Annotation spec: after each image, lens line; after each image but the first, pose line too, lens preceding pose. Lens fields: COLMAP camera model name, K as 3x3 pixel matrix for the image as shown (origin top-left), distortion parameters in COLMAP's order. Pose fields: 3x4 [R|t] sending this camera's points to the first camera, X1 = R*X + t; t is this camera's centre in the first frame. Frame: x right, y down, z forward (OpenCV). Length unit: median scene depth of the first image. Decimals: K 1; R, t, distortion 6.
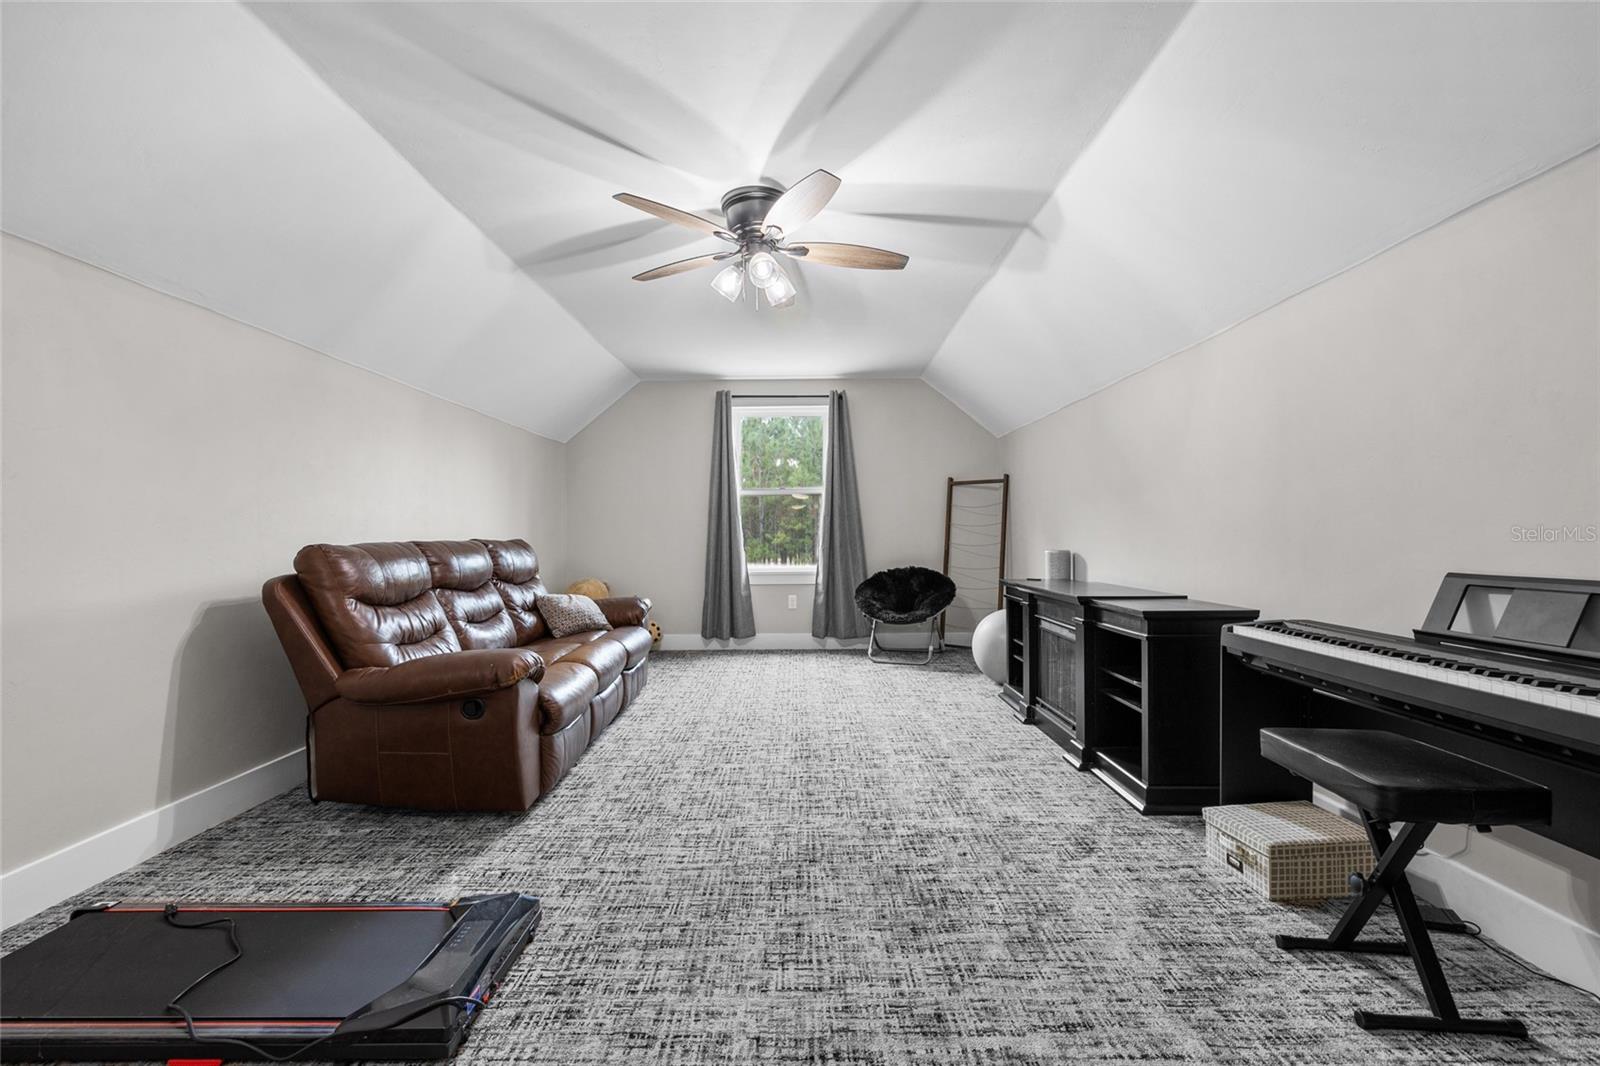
lens RADIAL K [[675.8, 0, 792.9], [0, 675.8, 536.3], [0, 0, 1]] dist [0.000365, 0.000097]
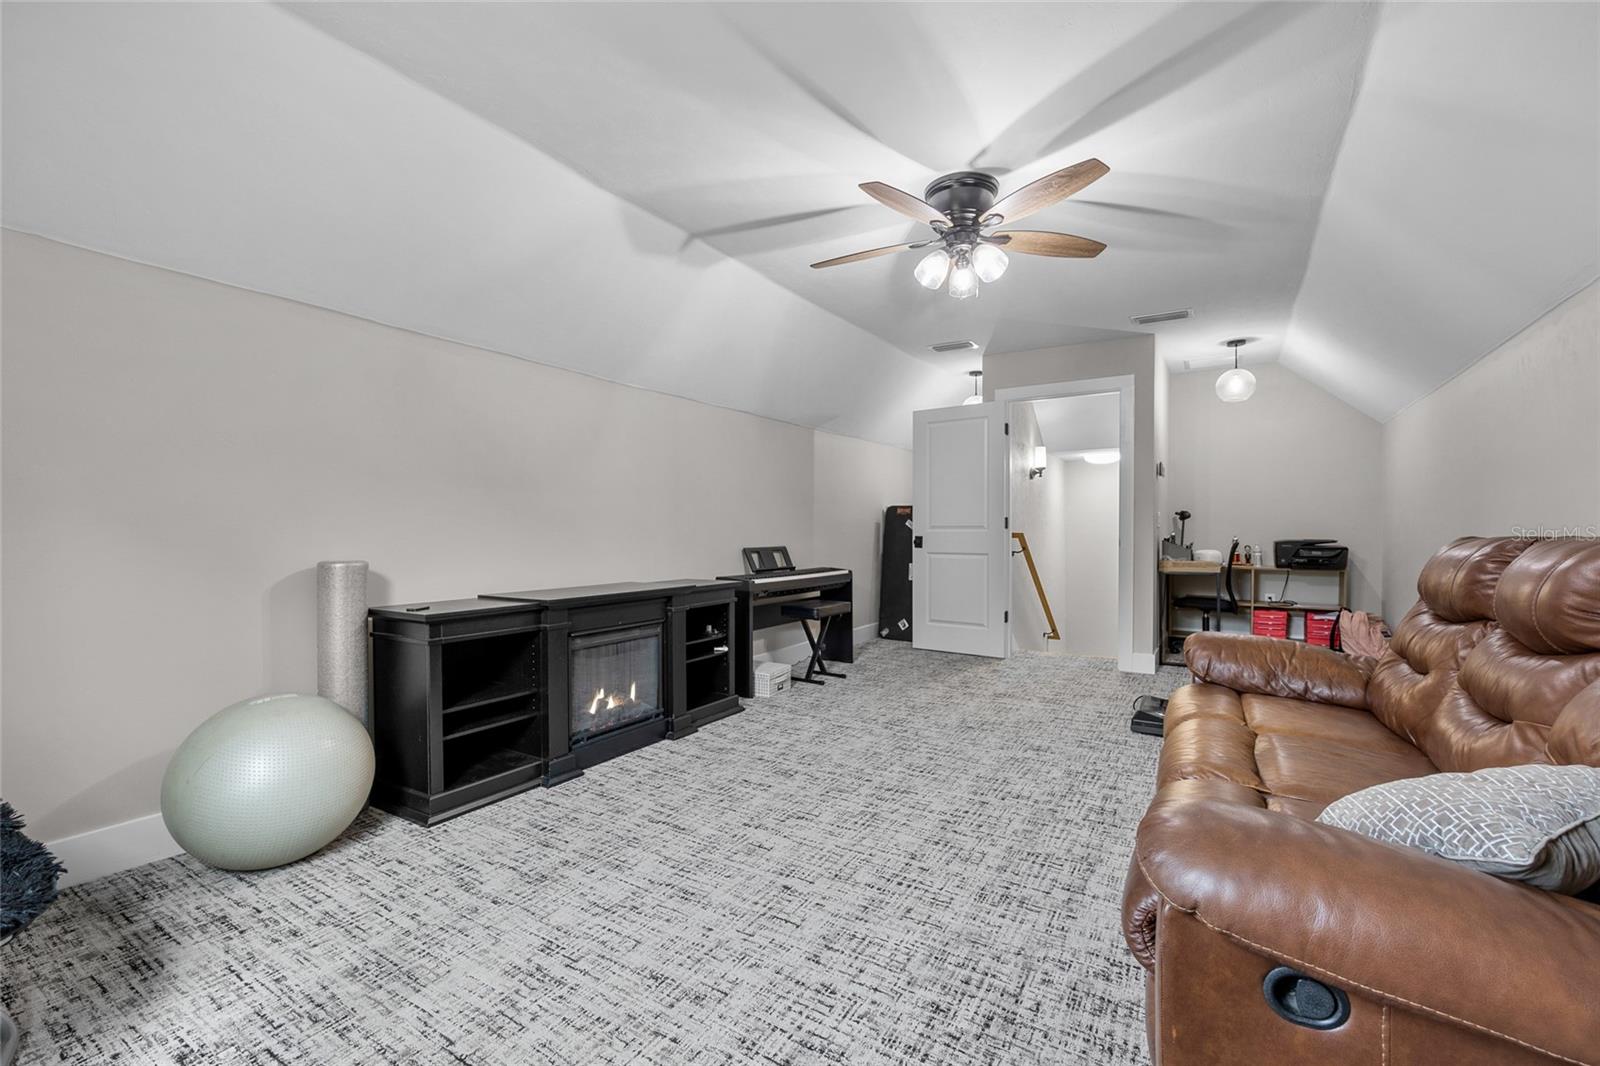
lens RADIAL K [[675.8, 0, 792.9], [0, 675.8, 536.3], [0, 0, 1]] dist [0.000365, 0.000097]
pose [[-0.847198, 0.004723, 0.531256, -0.394154], [0.006973, 0.999973, 0.002229, 0.000798], [-0.531231, 0.005593, -0.847209, 2.123475]]
